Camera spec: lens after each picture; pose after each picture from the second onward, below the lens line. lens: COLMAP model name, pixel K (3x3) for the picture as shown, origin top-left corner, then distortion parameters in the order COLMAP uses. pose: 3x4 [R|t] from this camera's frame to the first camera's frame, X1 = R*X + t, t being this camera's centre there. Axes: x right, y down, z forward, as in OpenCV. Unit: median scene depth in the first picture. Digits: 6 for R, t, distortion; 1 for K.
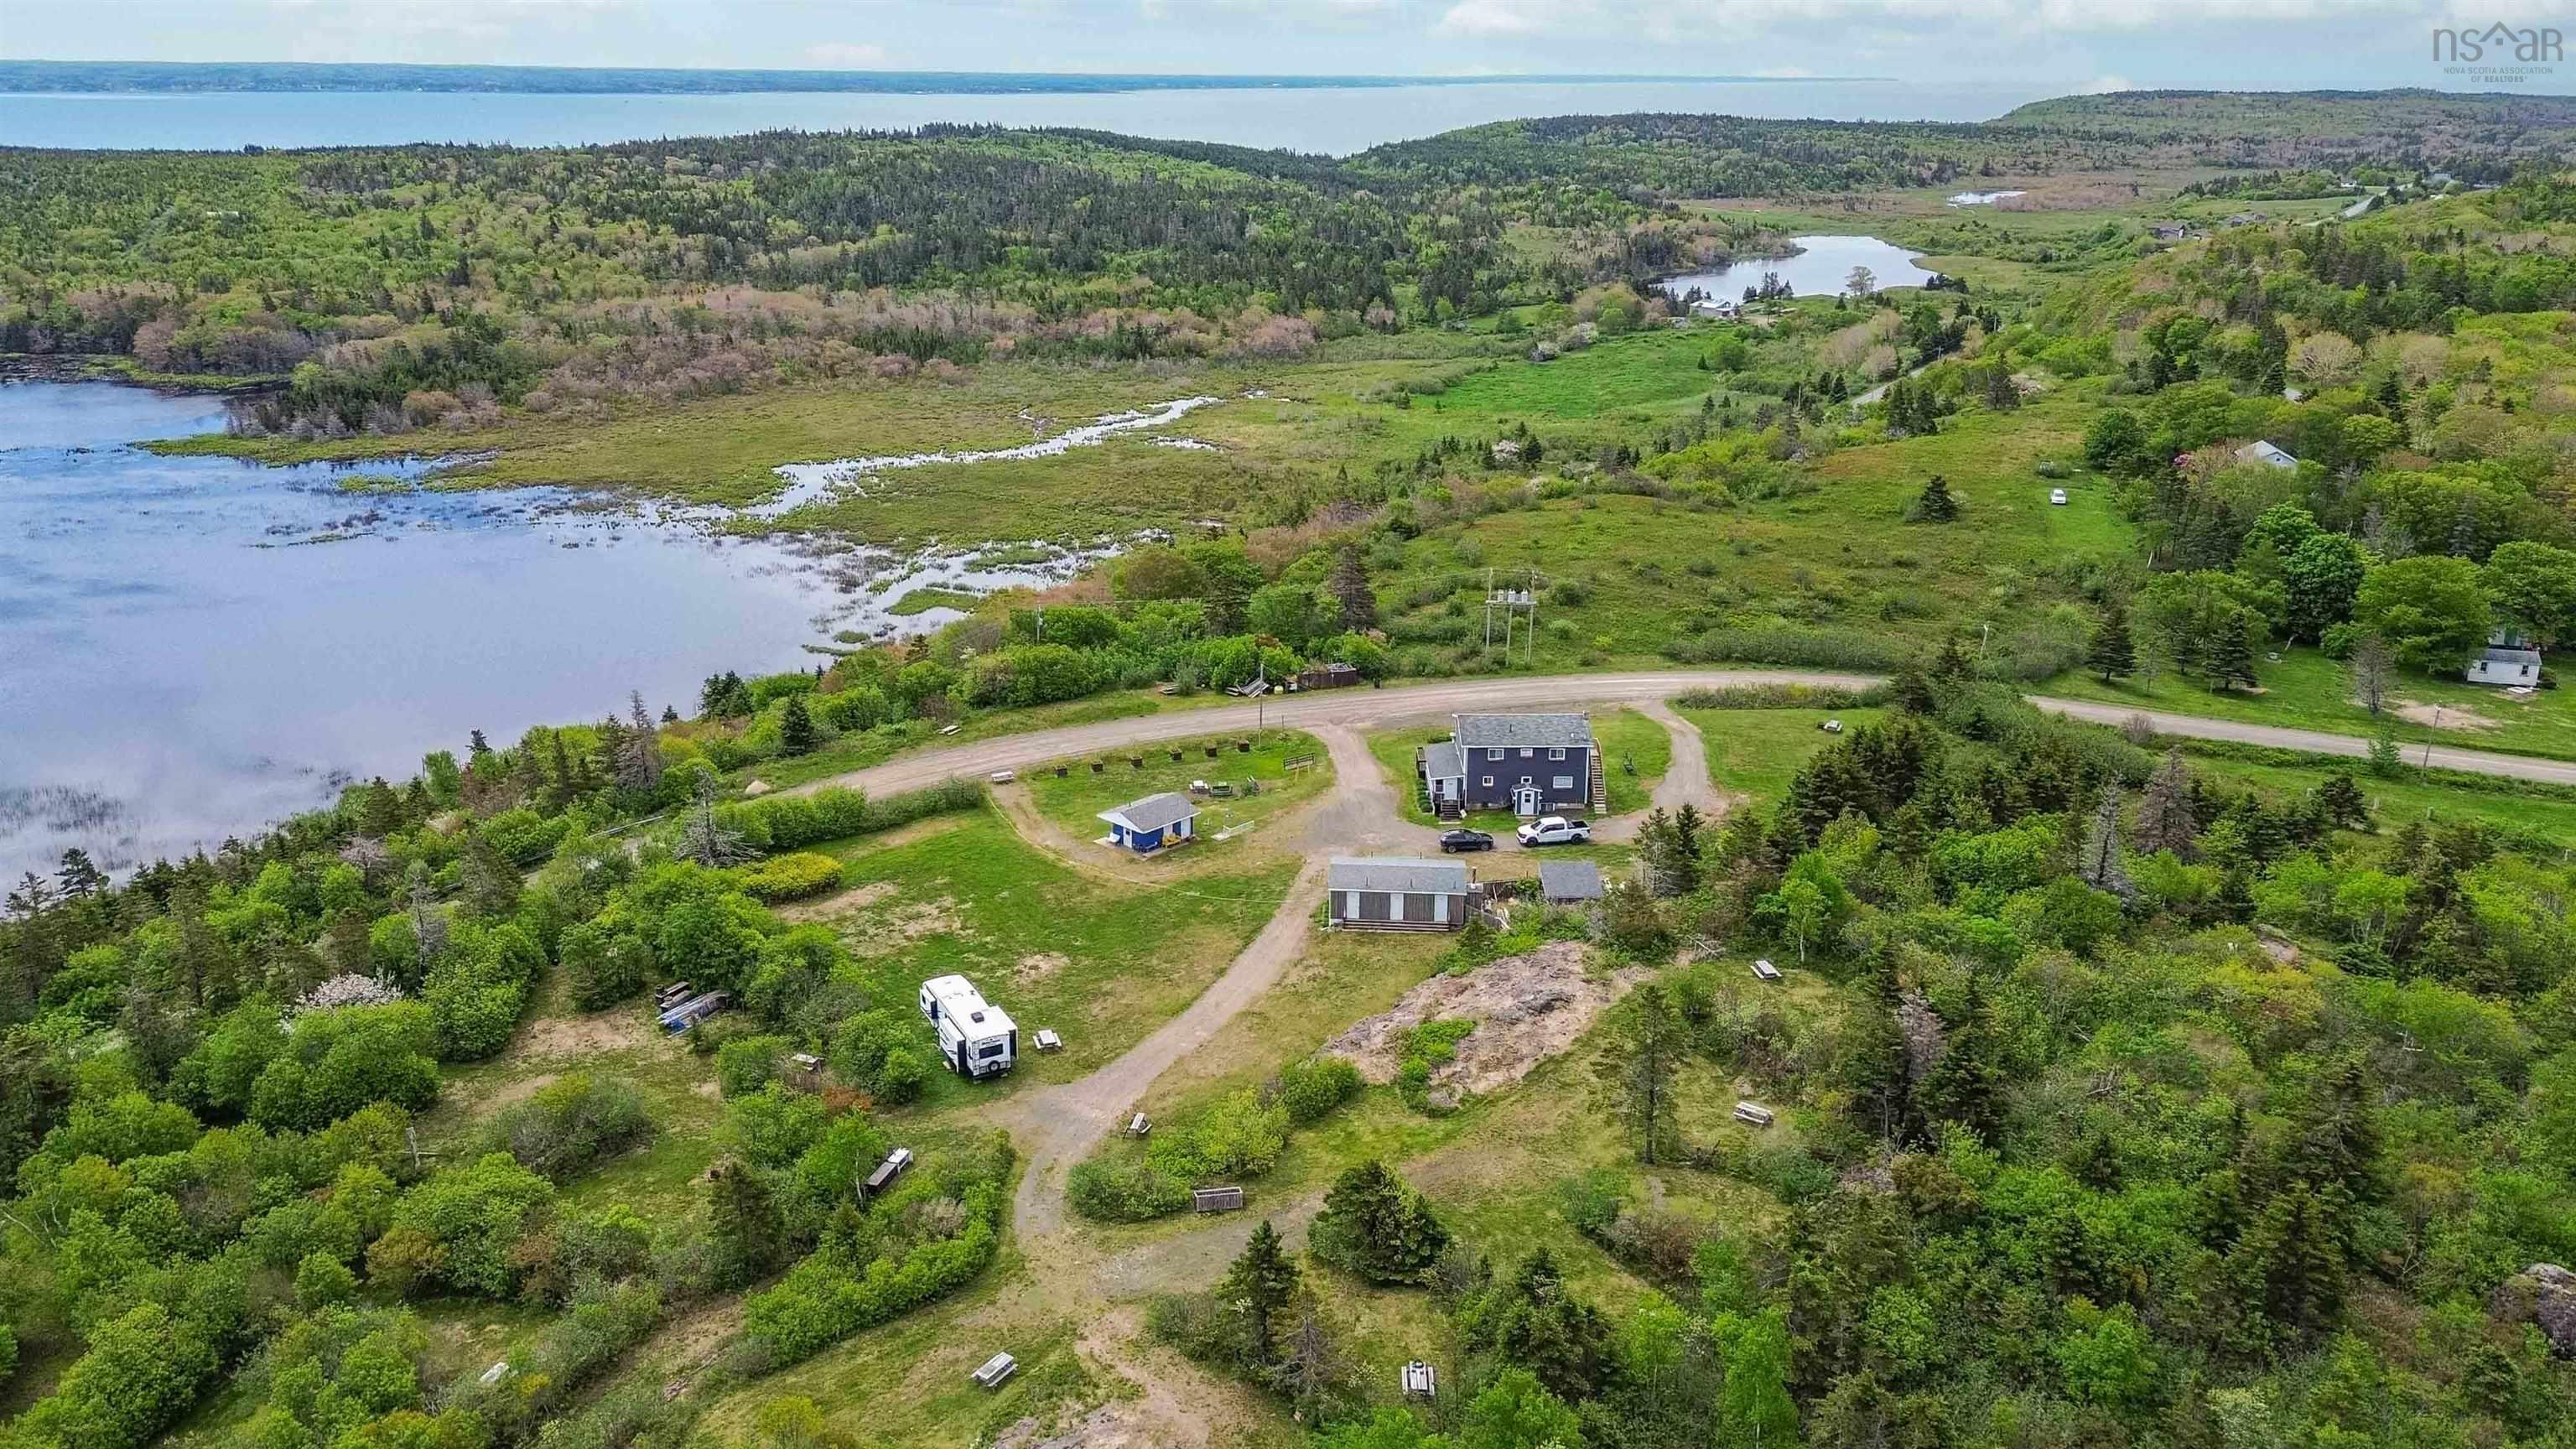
lens RADIAL K [[2077.4, 0, 1290.6], [0, 2077.4, 695.7], [0, 0, 1]] dist [0.107638, -0.115840]
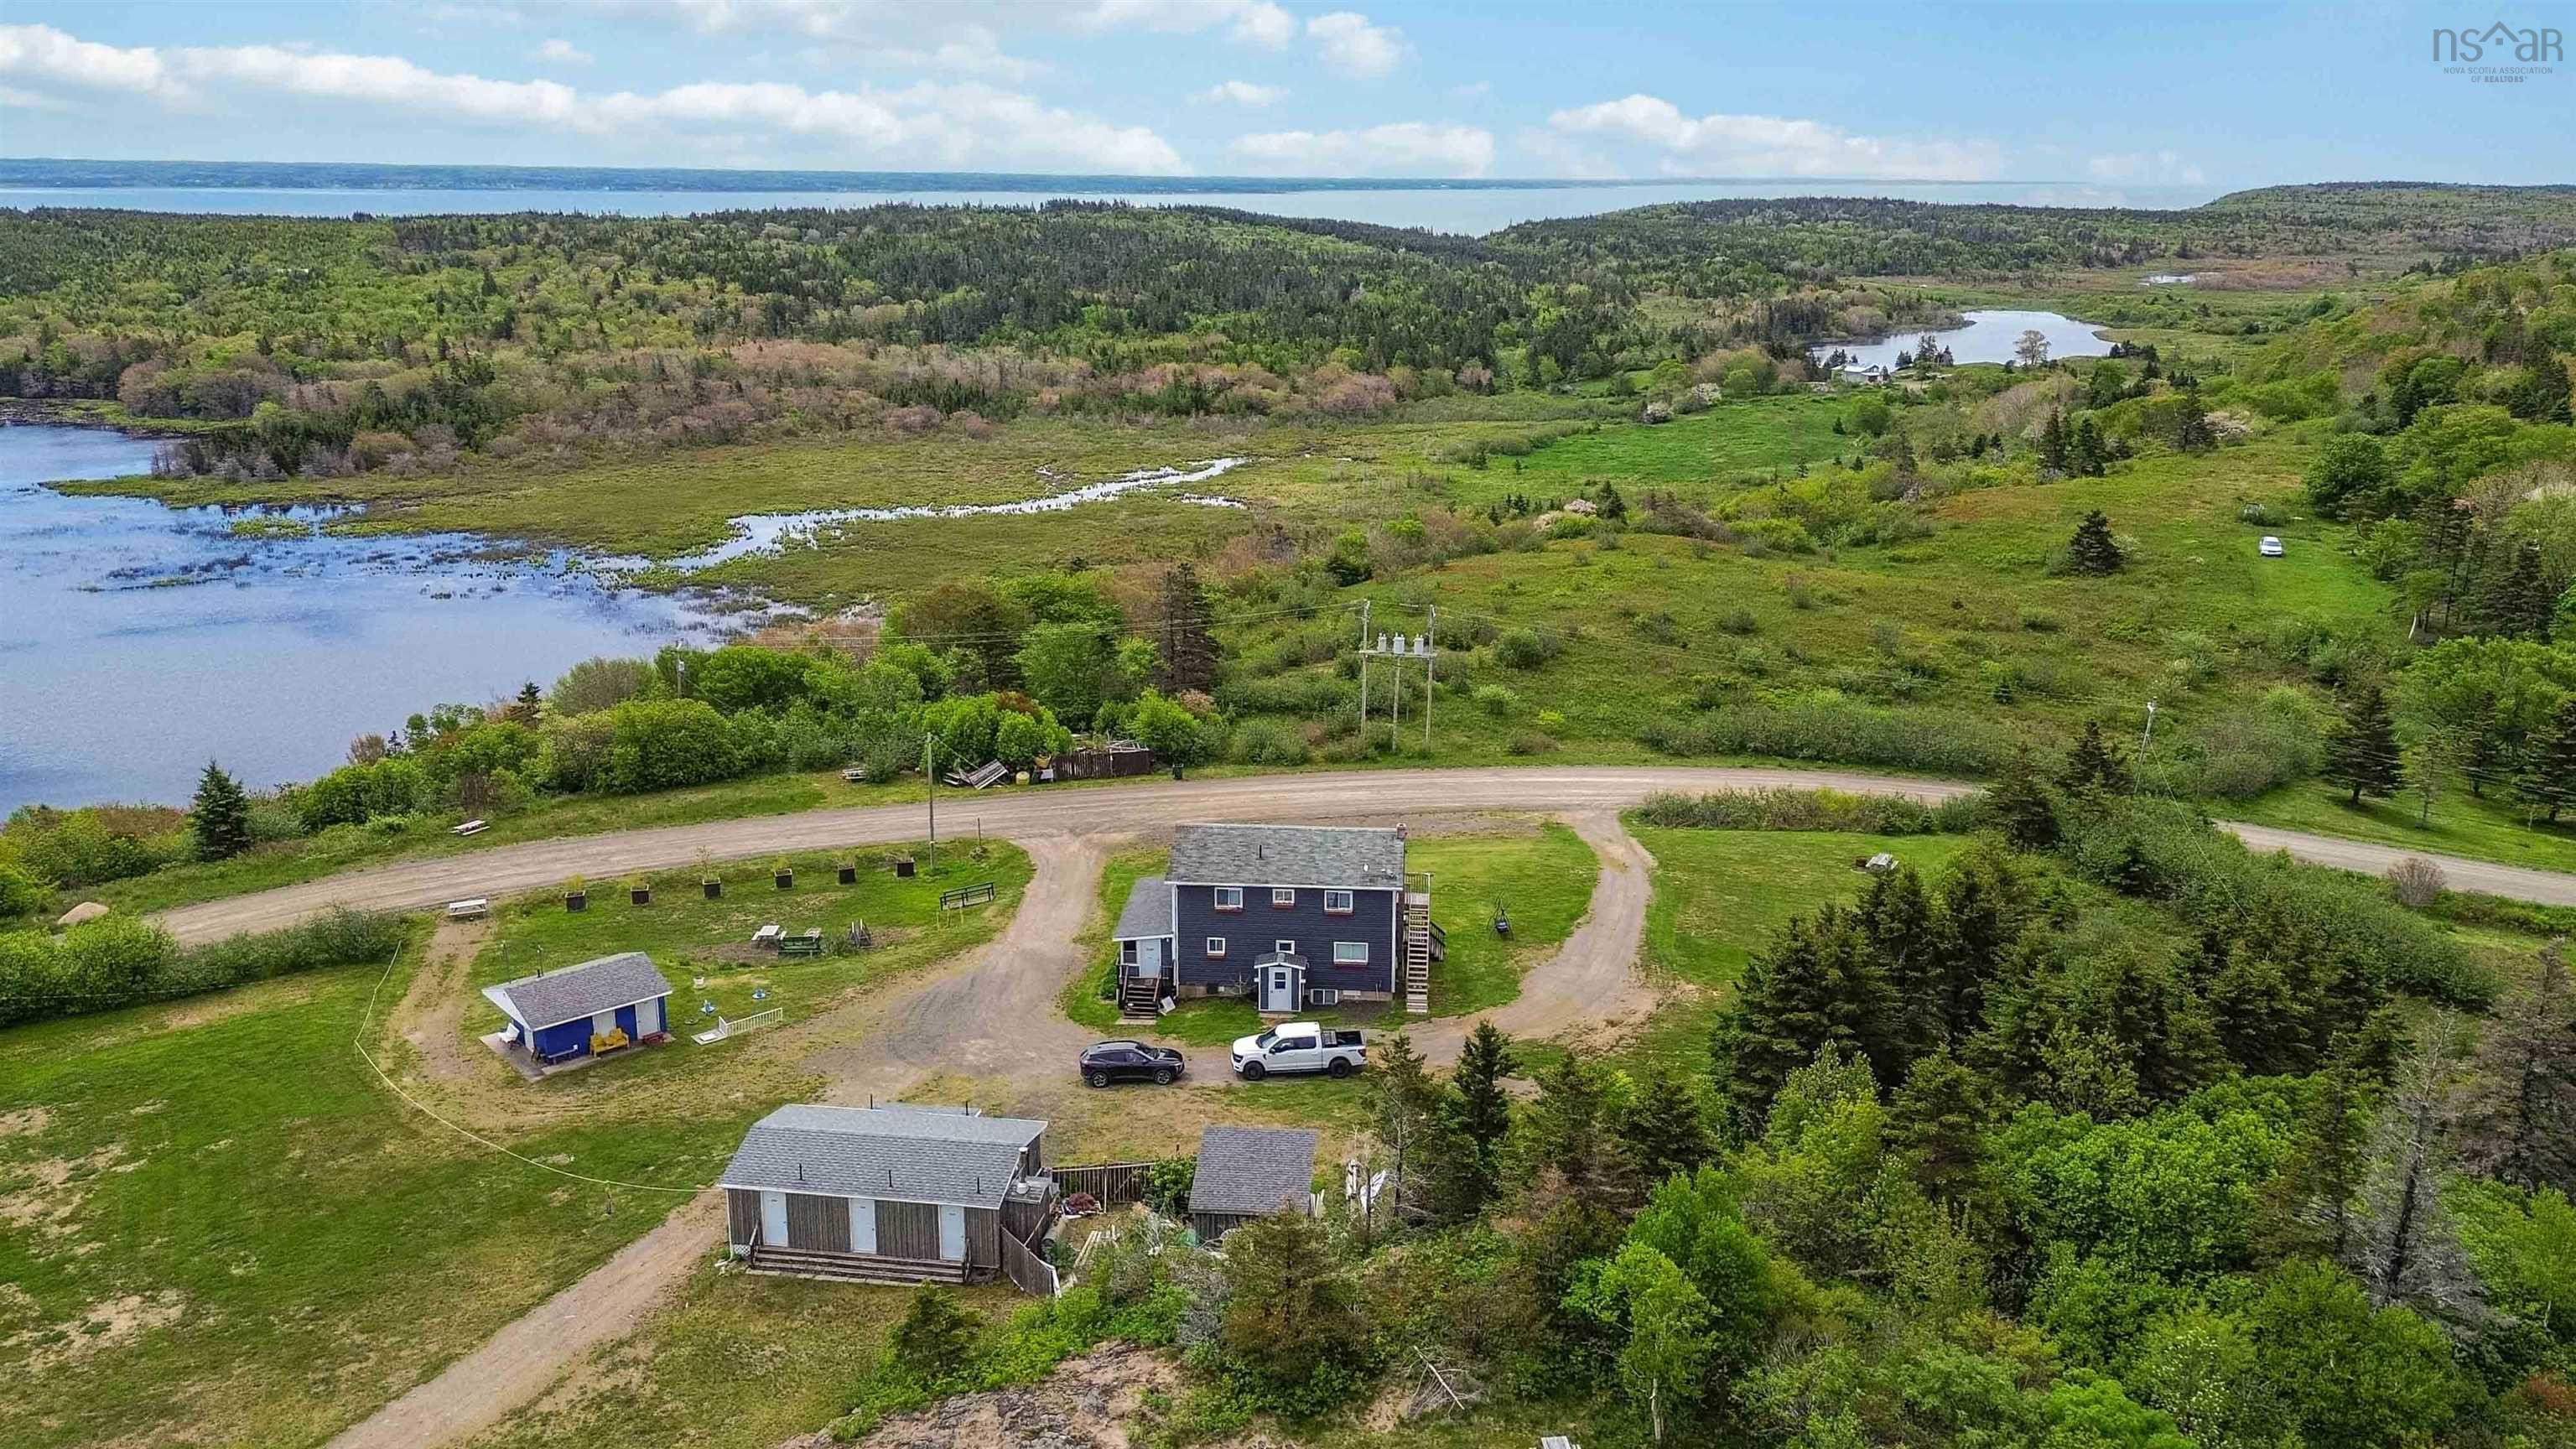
lens RADIAL K [[2077.4, 0, 1290.6], [0, 2077.4, 695.7], [0, 0, 1]] dist [0.107638, -0.115840]
pose [[0.996416, 0.023339, -0.081303, 0.056335], [-0.027358, 0.998440, -0.048680, 0.000284], [0.080040, 0.050730, 0.995500, 0.158563]]
